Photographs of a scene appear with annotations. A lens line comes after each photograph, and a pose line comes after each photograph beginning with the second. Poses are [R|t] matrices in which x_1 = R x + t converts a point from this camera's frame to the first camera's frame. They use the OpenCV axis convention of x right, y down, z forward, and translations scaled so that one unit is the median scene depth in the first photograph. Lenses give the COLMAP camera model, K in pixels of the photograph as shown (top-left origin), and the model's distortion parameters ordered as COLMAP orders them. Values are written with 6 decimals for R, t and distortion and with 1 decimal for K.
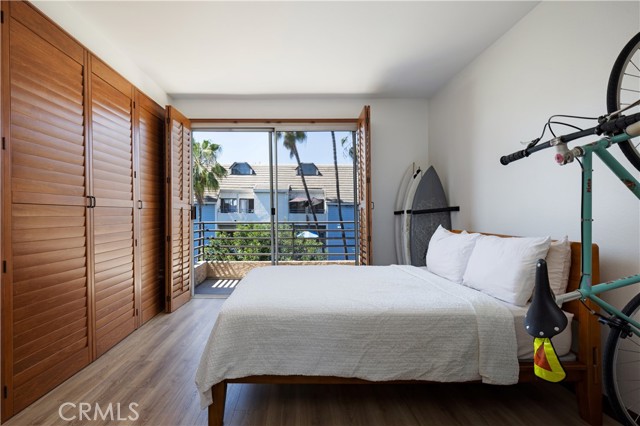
lens RADIAL K [[318.9, 0, 318.1], [0, 318.9, 216.3], [0, 0, 1]] dist [-0.004400, -0.000007]
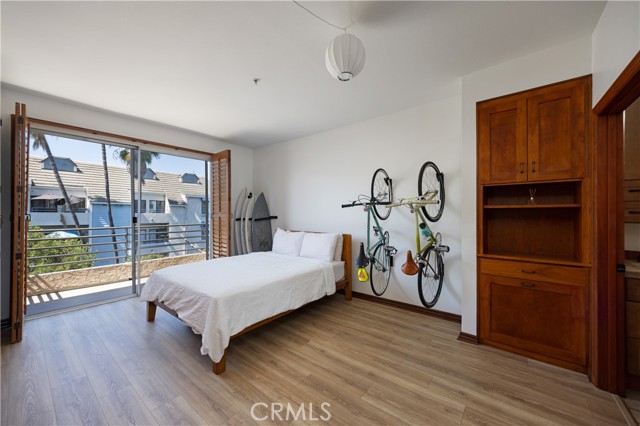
lens RADIAL K [[236.8, 0, 321.1], [0, 236.8, 212.9], [0, 0, 1]] dist [-0.008315, -0.000386]
pose [[0.624531, 0.000707, 0.781000, -0.440060], [-0.003529, 0.999992, 0.001917, -0.051017], [-0.780992, -0.003953, 0.624528, -0.038423]]
